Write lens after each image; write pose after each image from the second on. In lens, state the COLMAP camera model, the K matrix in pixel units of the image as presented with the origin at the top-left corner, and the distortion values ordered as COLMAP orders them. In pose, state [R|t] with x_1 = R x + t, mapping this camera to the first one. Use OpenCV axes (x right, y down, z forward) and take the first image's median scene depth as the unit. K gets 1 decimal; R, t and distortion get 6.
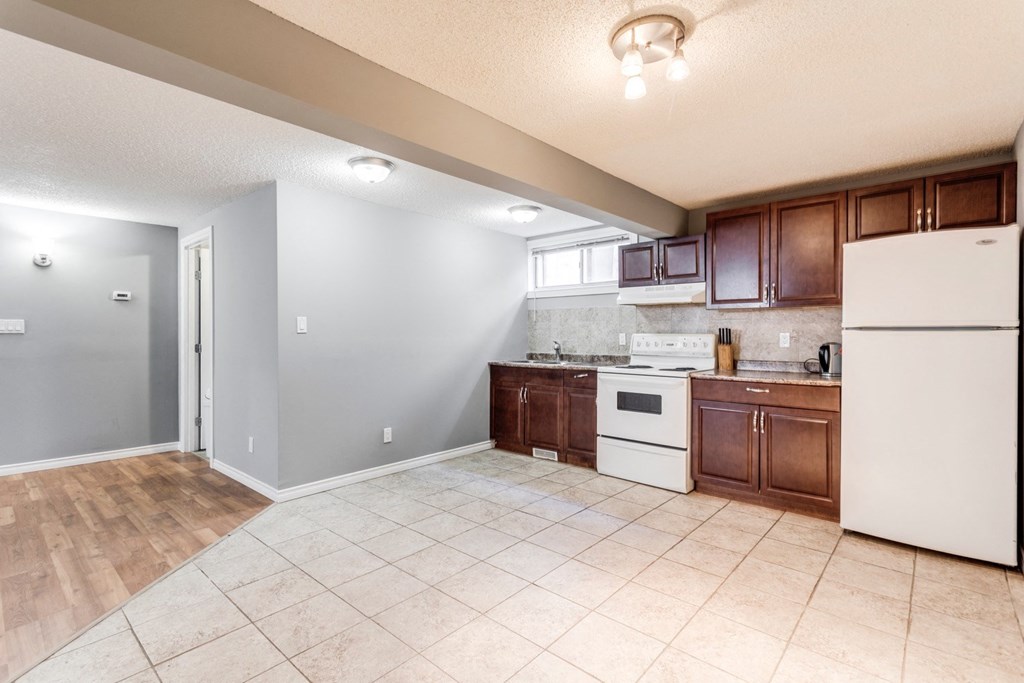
lens RADIAL K [[484.1, 0, 507.4], [0, 484.1, 336.8], [0, 0, 1]] dist [0.009382, -0.000769]
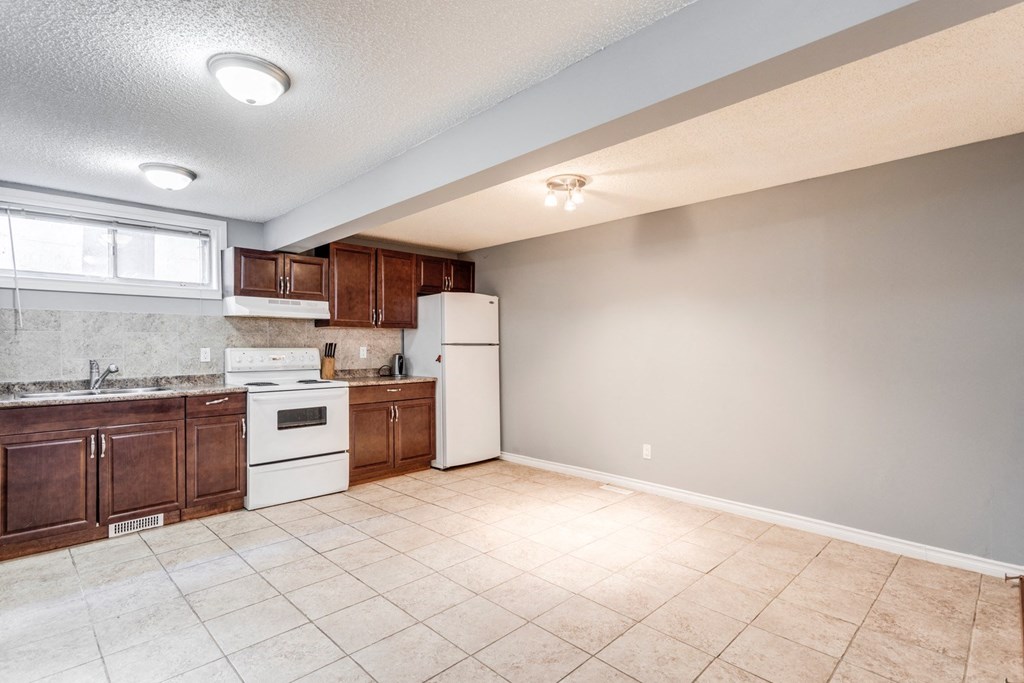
lens RADIAL K [[500.8, 0, 511.5], [0, 500.8, 343.0], [0, 0, 1]] dist [0.003571, 0.001805]
pose [[0.054427, 0.007107, 0.998492, -0.751067], [0.010575, 0.999914, -0.007694, -0.004395], [-0.998462, 0.010978, 0.054348, 0.537914]]
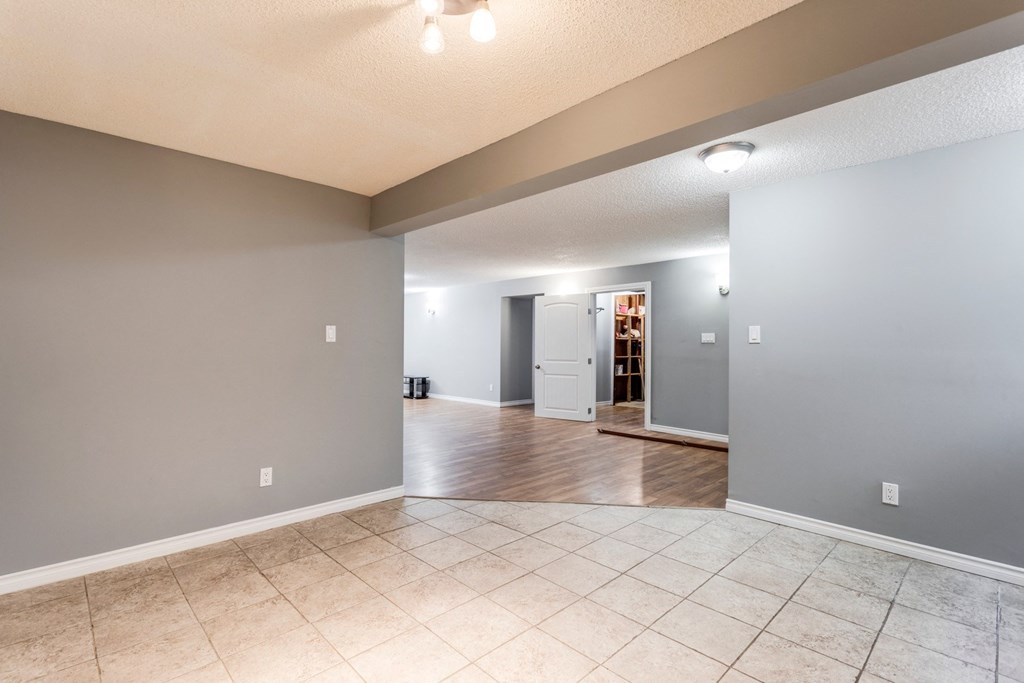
lens RADIAL K [[484.1, 0, 503.4], [0, 484.1, 340.4], [0, 0, 1]] dist [0.009382, -0.000769]
pose [[-0.085512, -0.002713, -0.996333, 0.526642], [-0.011704, 0.999930, -0.001719, -0.004286], [0.996268, 0.011515, -0.085538, 0.568420]]
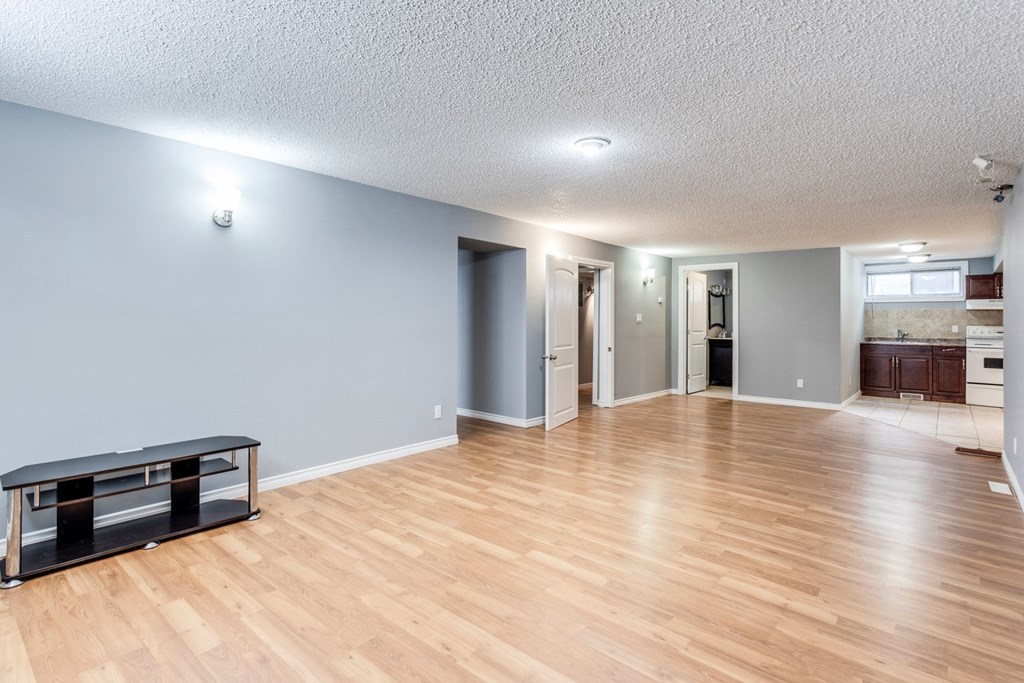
lens RADIAL K [[500.8, 0, 503.5], [0, 500.8, 321.3], [0, 0, 1]] dist [0.003571, 0.001805]
pose [[0.999879, 0.010483, 0.011455, -1.707342], [-0.010373, 0.999899, -0.009668, 0.014216], [-0.011555, 0.009548, 0.999888, -0.922685]]
